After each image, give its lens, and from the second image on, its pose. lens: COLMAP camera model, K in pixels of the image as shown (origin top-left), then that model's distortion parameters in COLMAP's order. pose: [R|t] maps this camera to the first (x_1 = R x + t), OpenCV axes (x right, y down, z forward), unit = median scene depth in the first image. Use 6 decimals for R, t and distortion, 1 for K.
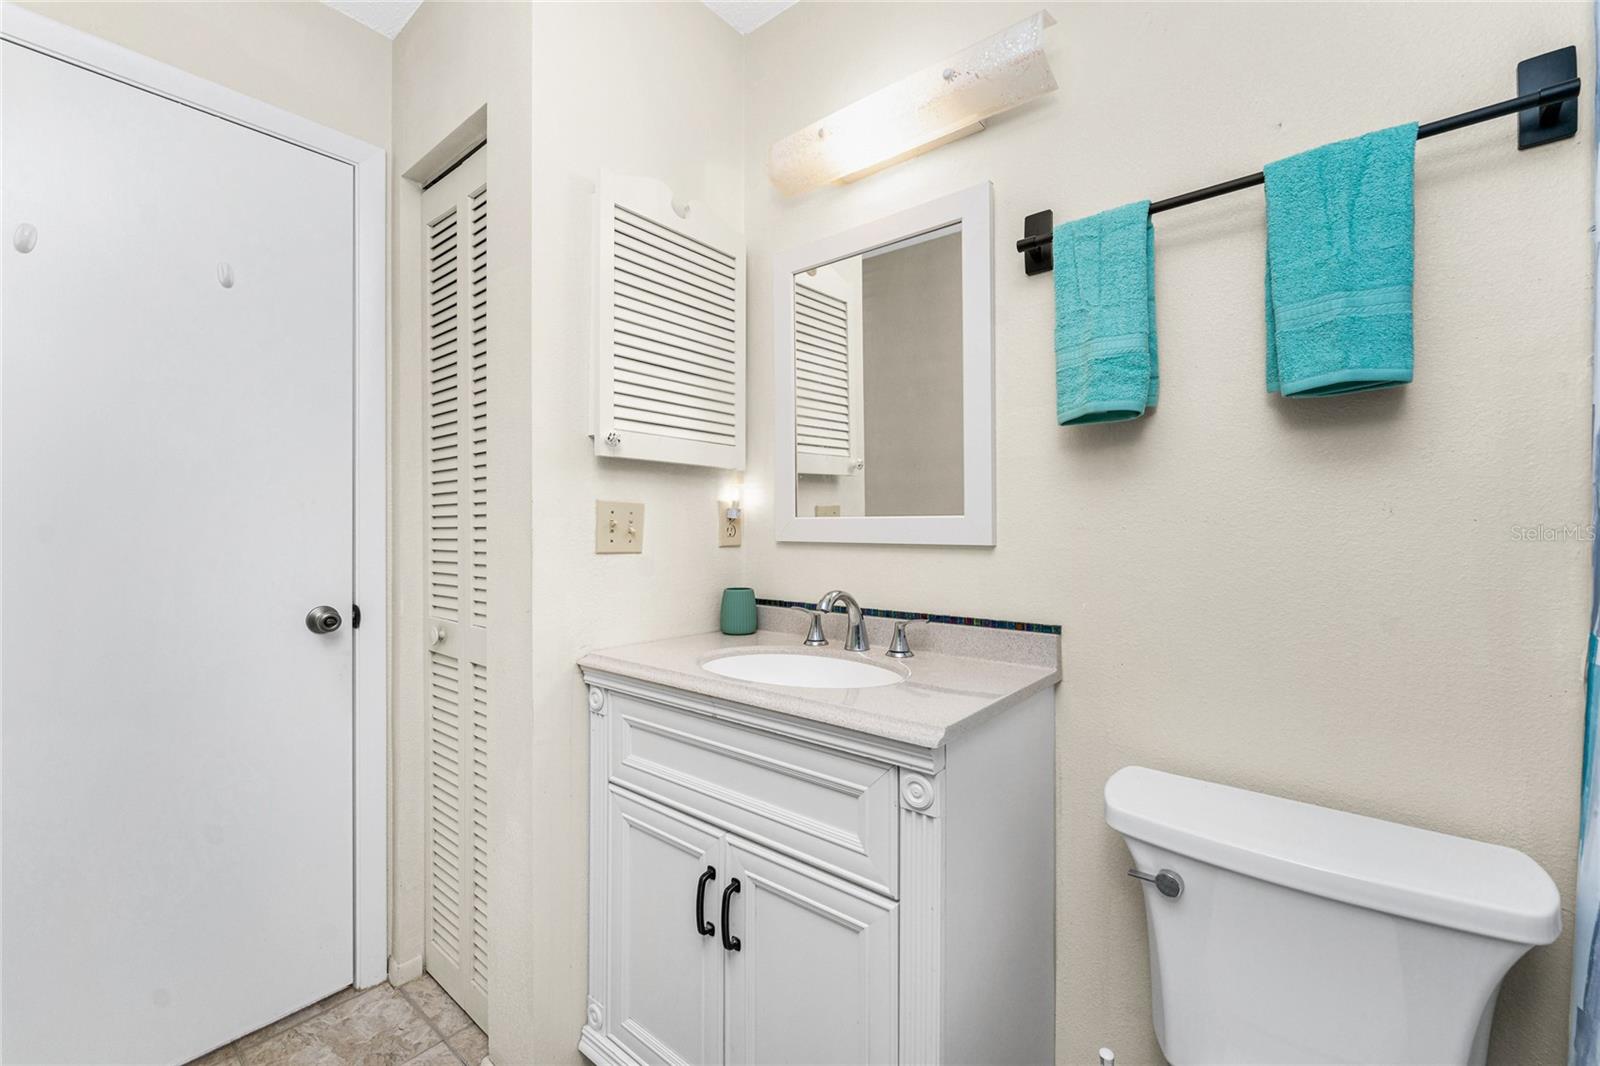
lens RADIAL K [[643.9, 0, 791.4], [0, 643.9, 533.5], [0, 0, 1]] dist [-0.000535, 0.000237]
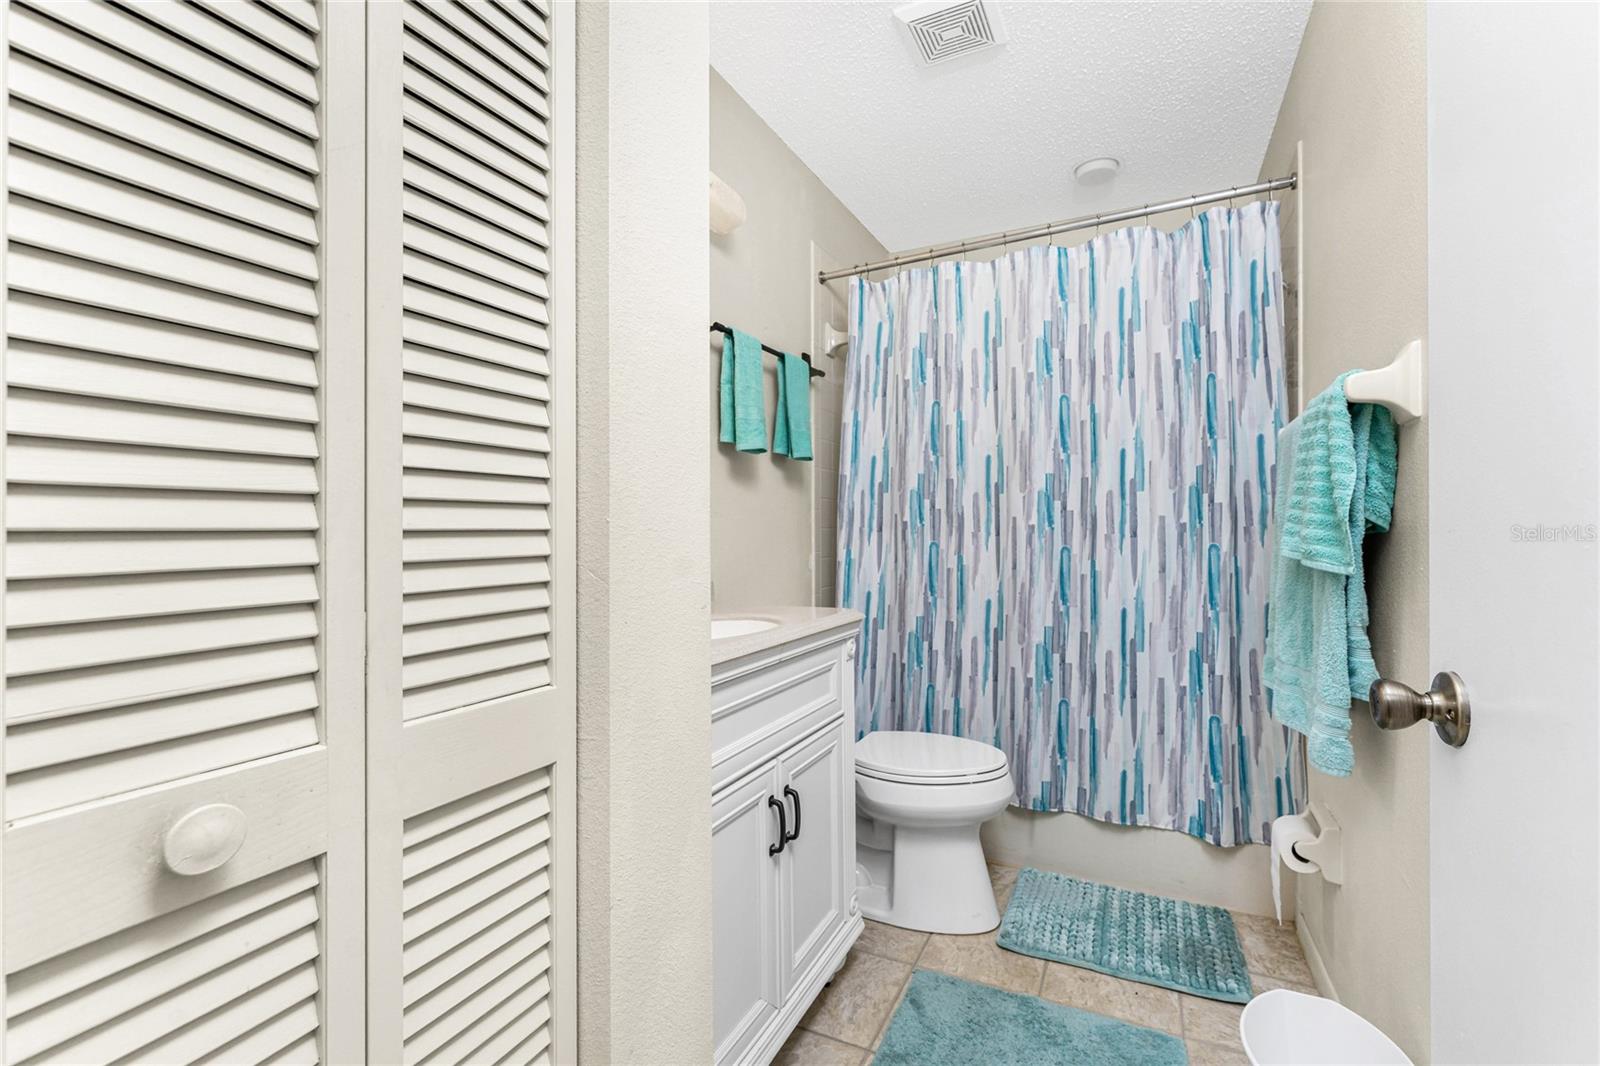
lens RADIAL K [[698.0, 0, 800.0], [0, 698.0, 533.0], [0, 0, 1]] dist [0.000269, -0.000031]
pose [[-0.216067, -0.000308, 0.976378, -1.281173], [0.008983, 0.999957, 0.002304, 0.041120], [-0.976337, 0.009268, -0.216055, 1.148795]]
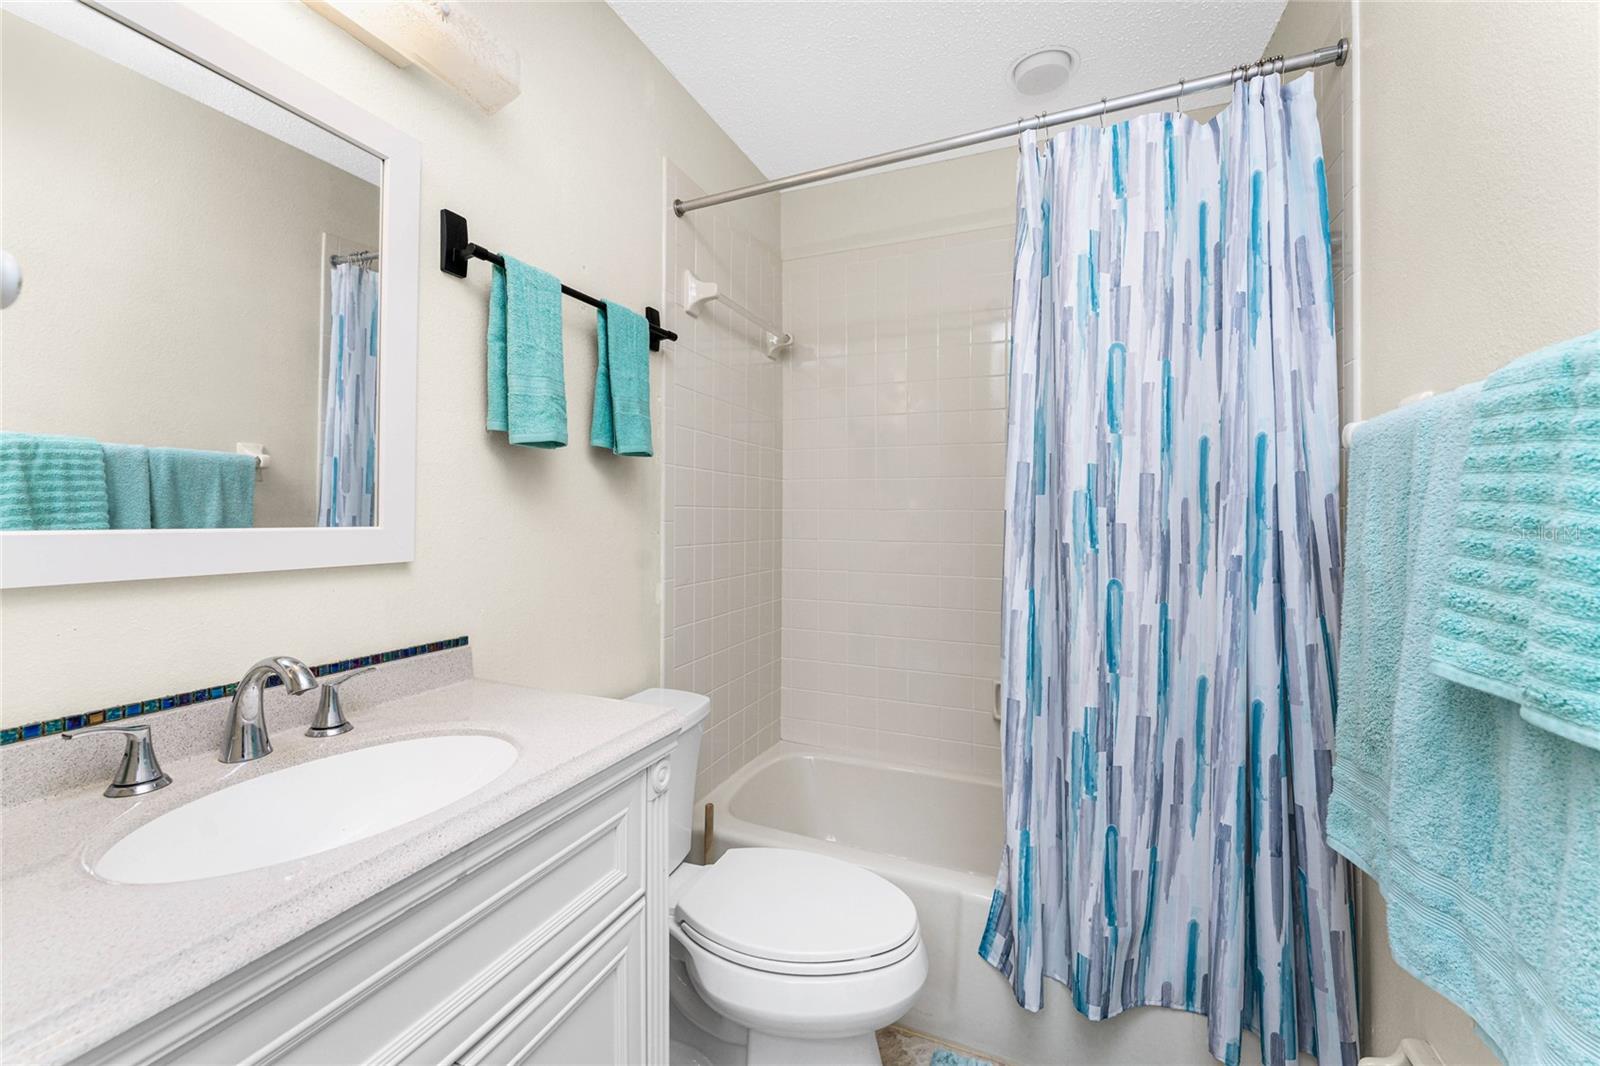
lens RADIAL K [[712.2, 0, 773.9], [0, 712.2, 515.1], [0, 0, 1]] dist [-0.000968, -0.000105]
pose [[-0.286310, 0.002604, 0.958133, -0.778871], [0.005066, 0.999986, -0.001204, -0.042053], [-0.958124, 0.004509, -0.286320, 0.850824]]
